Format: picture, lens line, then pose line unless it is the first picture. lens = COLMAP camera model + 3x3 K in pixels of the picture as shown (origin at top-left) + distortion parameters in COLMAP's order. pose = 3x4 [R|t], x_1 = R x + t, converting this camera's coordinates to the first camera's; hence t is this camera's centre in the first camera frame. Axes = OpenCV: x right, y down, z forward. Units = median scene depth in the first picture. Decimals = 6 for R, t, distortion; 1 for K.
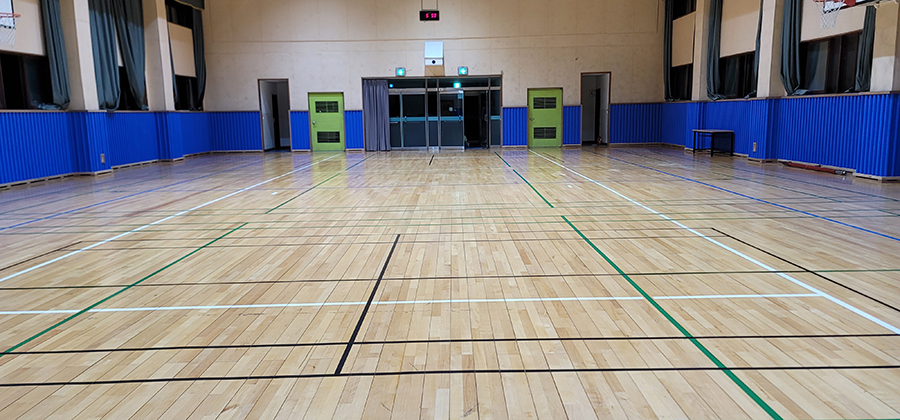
lens RADIAL K [[647.5, 0, 453.6], [0, 647.5, 214.2], [0, 0, 1]] dist [0.064471, -0.024905]
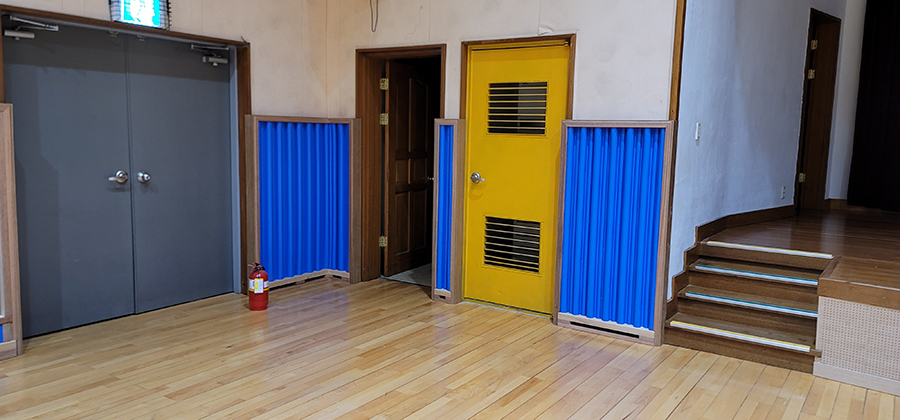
lens RADIAL K [[647.5, 0, 444.7], [0, 647.5, 215.4], [0, 0, 1]] dist [0.064471, -0.024905]
pose [[0.814258, 0.109525, -0.570078, -0.097207], [-0.129345, 0.991583, 0.005758, -0.153812], [0.565910, 0.069048, 0.821570, 0.976387]]
